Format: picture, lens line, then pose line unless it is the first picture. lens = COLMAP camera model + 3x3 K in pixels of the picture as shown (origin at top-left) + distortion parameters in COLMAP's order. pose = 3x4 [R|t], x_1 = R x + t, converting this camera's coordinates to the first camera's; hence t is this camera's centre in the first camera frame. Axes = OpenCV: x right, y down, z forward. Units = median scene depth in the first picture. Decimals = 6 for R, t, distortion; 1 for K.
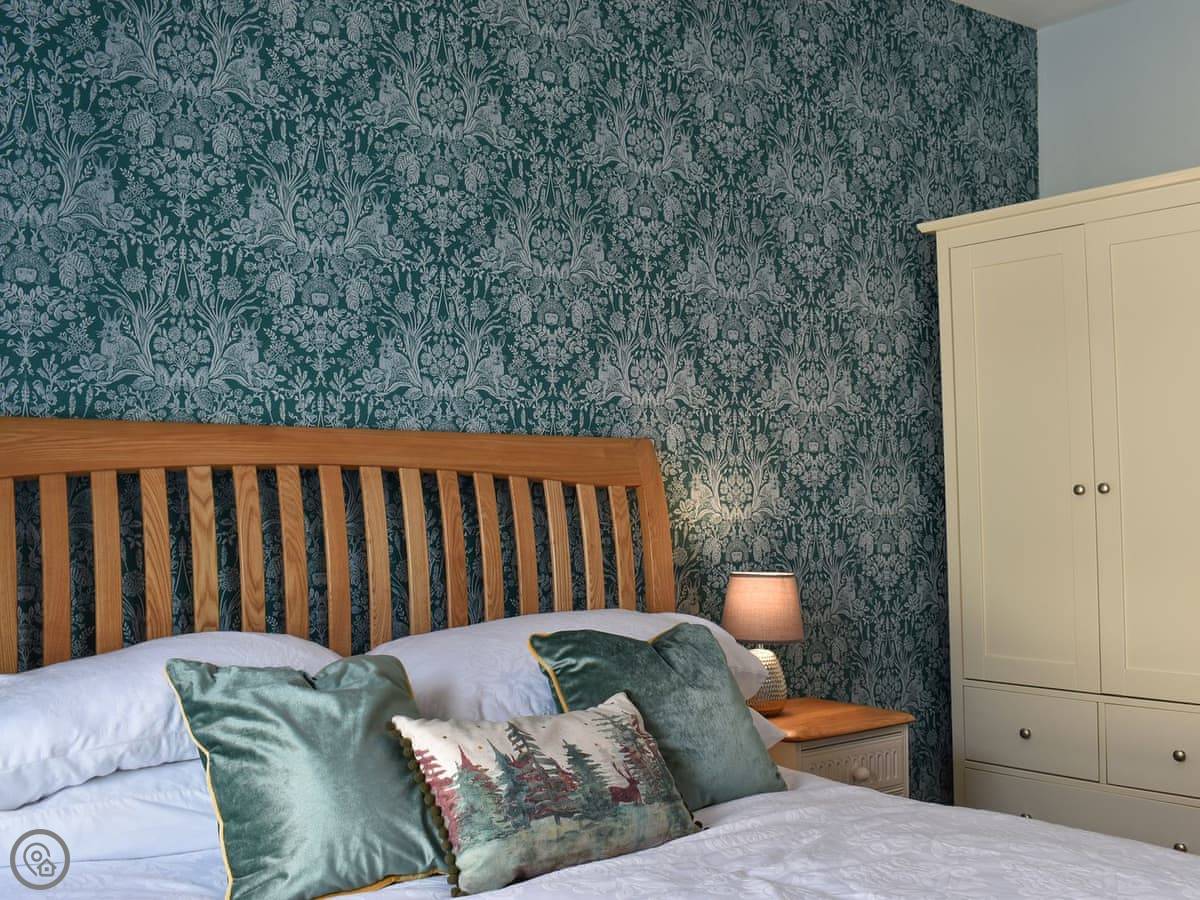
lens RADIAL K [[1305.8, 0, 600.0], [0, 1305.8, 450.0], [0, 0, 1]] dist [-0.075989, 0.006387]
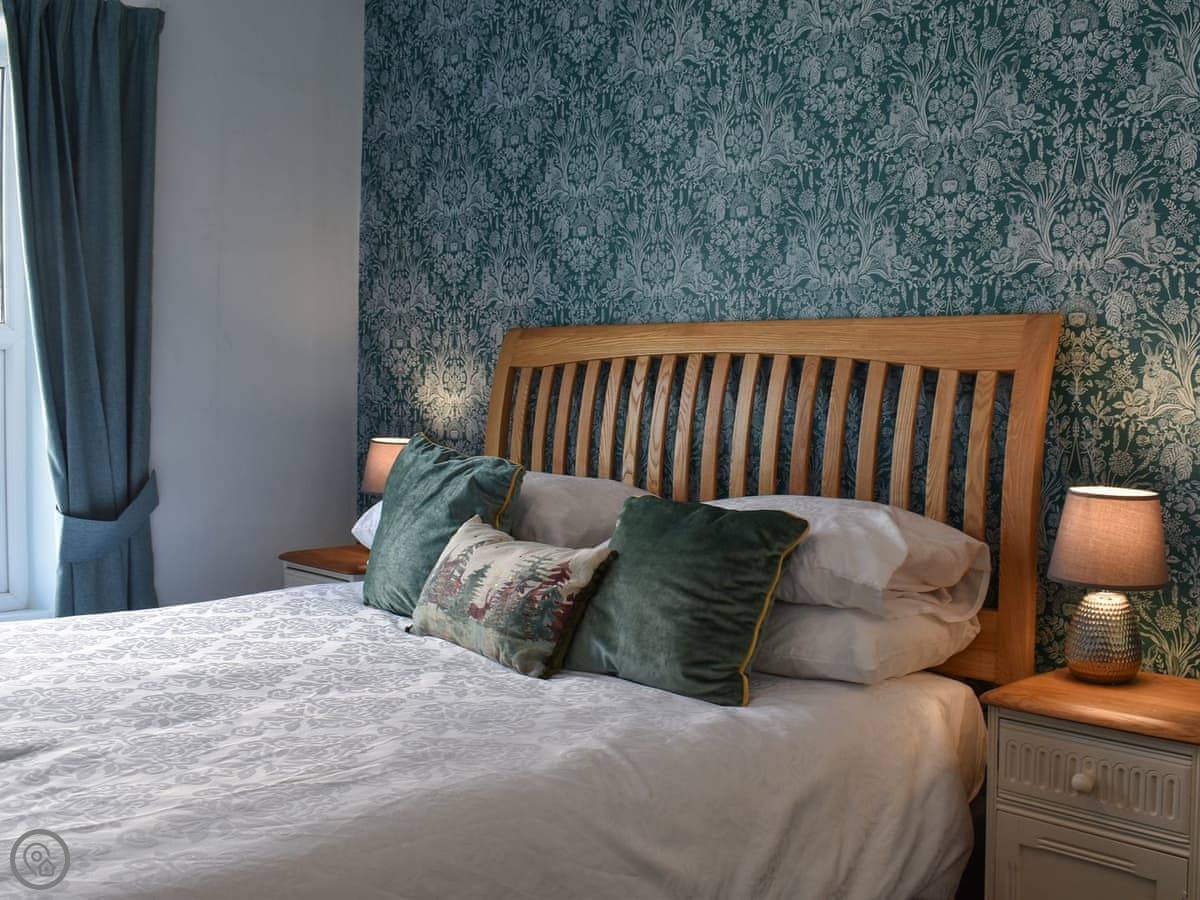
lens RADIAL K [[1353.8, 0, 600.0], [0, 1353.8, 450.0], [0, 0, 1]] dist [-0.073095, -0.016063]
pose [[0.085185, 0.064046, -0.994305, 0.830520], [0.032975, 0.997204, 0.067058, 0.010706], [0.995819, -0.038500, 0.082835, 0.634392]]
